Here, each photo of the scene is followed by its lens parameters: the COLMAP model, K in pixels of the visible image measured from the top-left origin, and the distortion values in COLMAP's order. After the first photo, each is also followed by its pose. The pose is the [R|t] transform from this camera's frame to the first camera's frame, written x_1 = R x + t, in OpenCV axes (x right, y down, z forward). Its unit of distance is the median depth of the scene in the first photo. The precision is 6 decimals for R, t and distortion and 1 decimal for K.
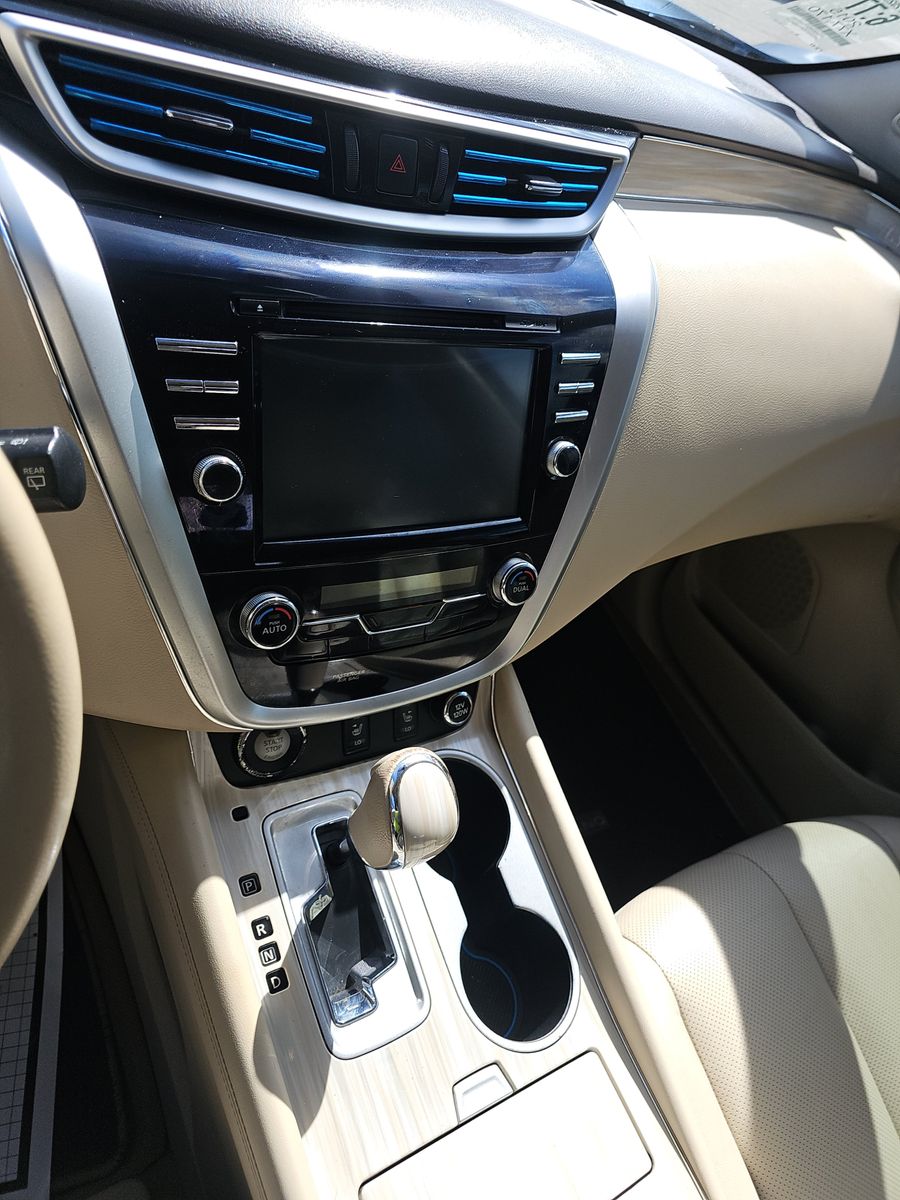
lens RADIAL K [[806.9, 0, 450.0], [0, 806.9, 600.0], [0, 0, 1]] dist [0.046638, -0.052023]
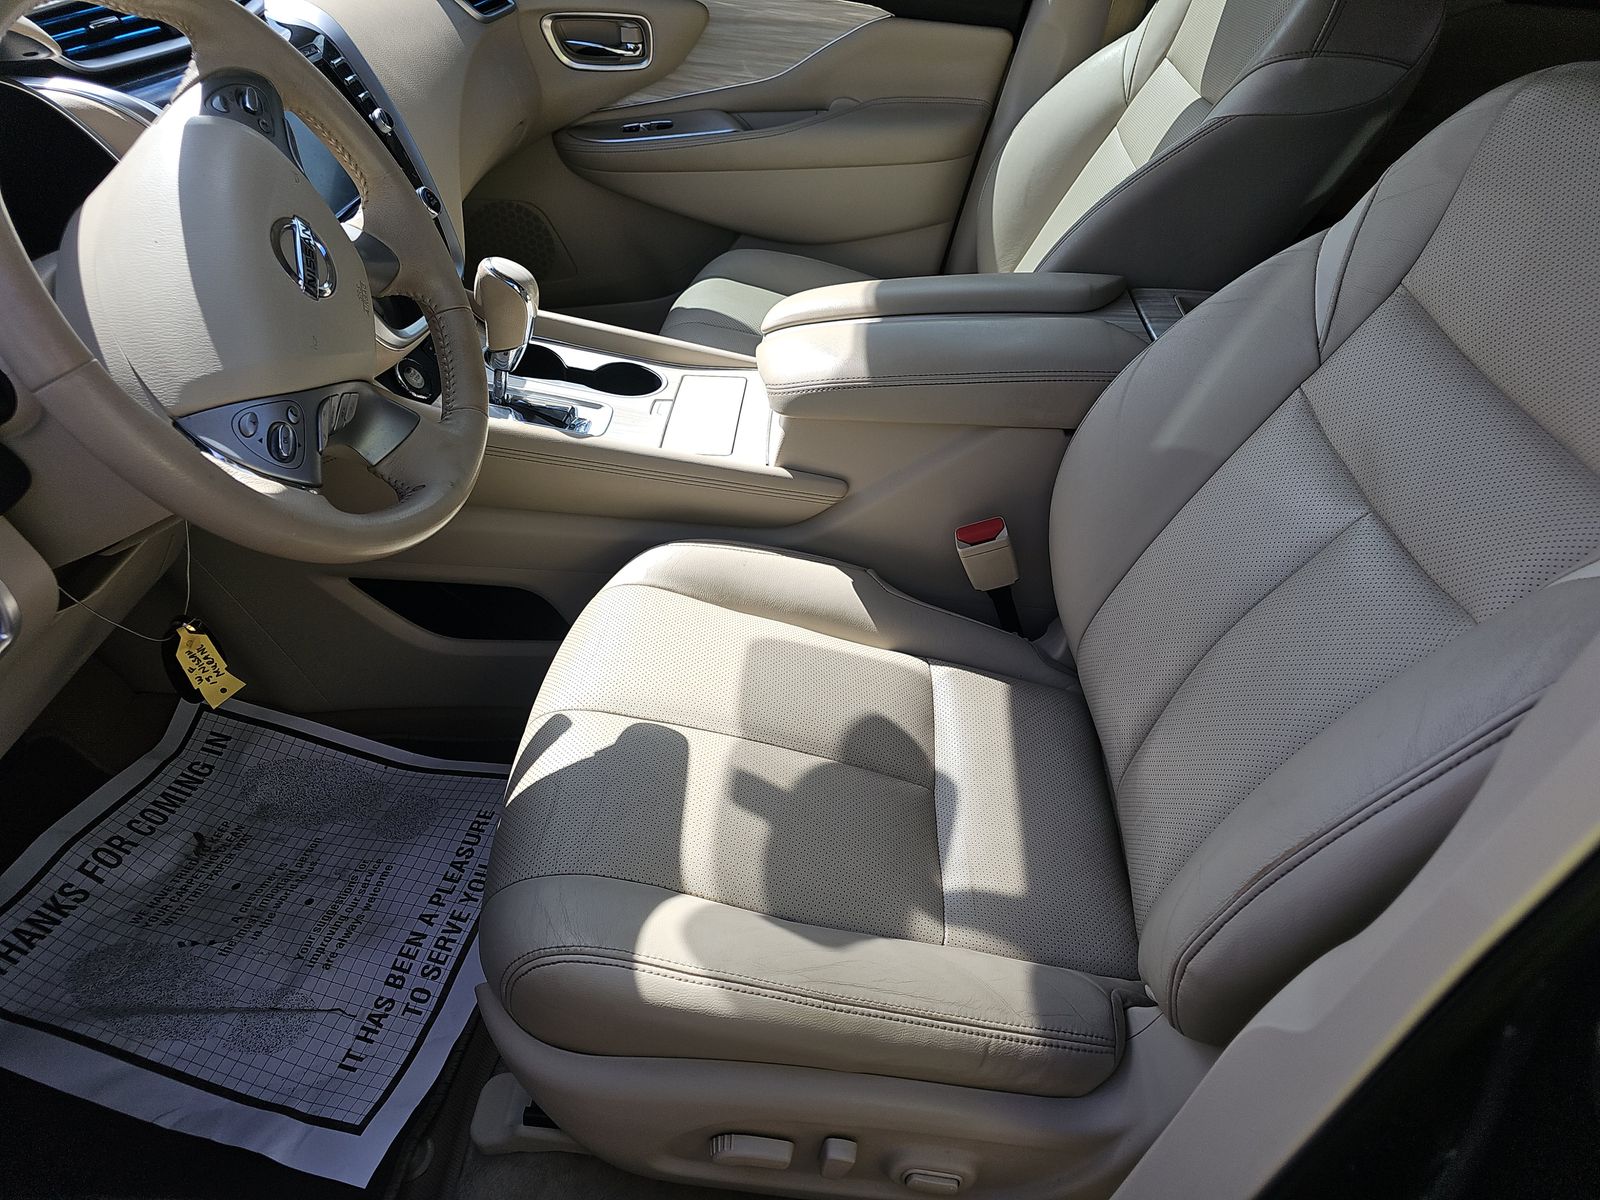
lens RADIAL K [[1037.3, 0, 800.0], [0, 1037.3, 600.0], [0, 0, 1]] dist [0.004325, 0.001346]
pose [[0.486036, -0.761567, 0.428701, -1.004802], [0.737231, 0.620715, 0.266842, 0.446122], [-0.469319, 0.186357, 0.863140, -0.912178]]
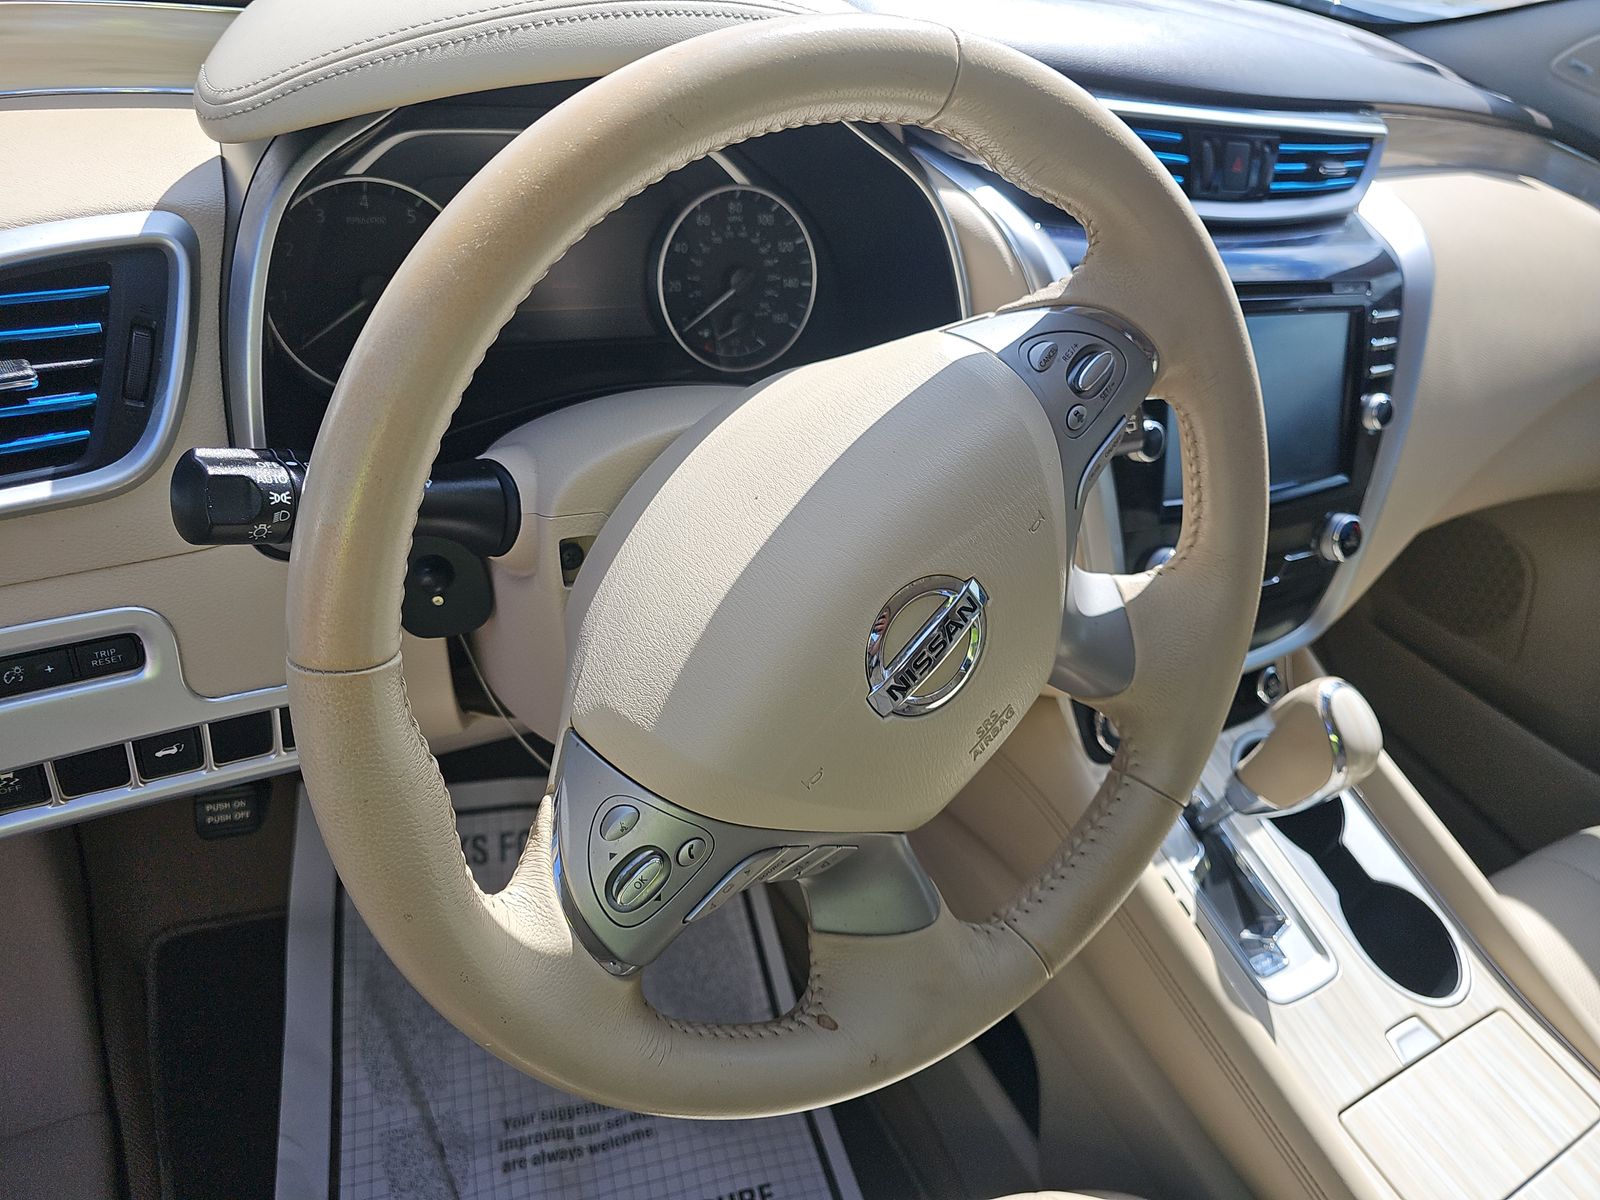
lens RADIAL K [[1075.9, 0, 800.0], [0, 1075.9, 600.0], [0, 0, 1]] dist [0.046638, -0.052023]
pose [[0.992642, -0.106825, -0.057006, -0.523311], [0.099021, 0.987130, -0.125575, 0.158600], [0.069687, 0.119006, 0.990445, -0.384204]]
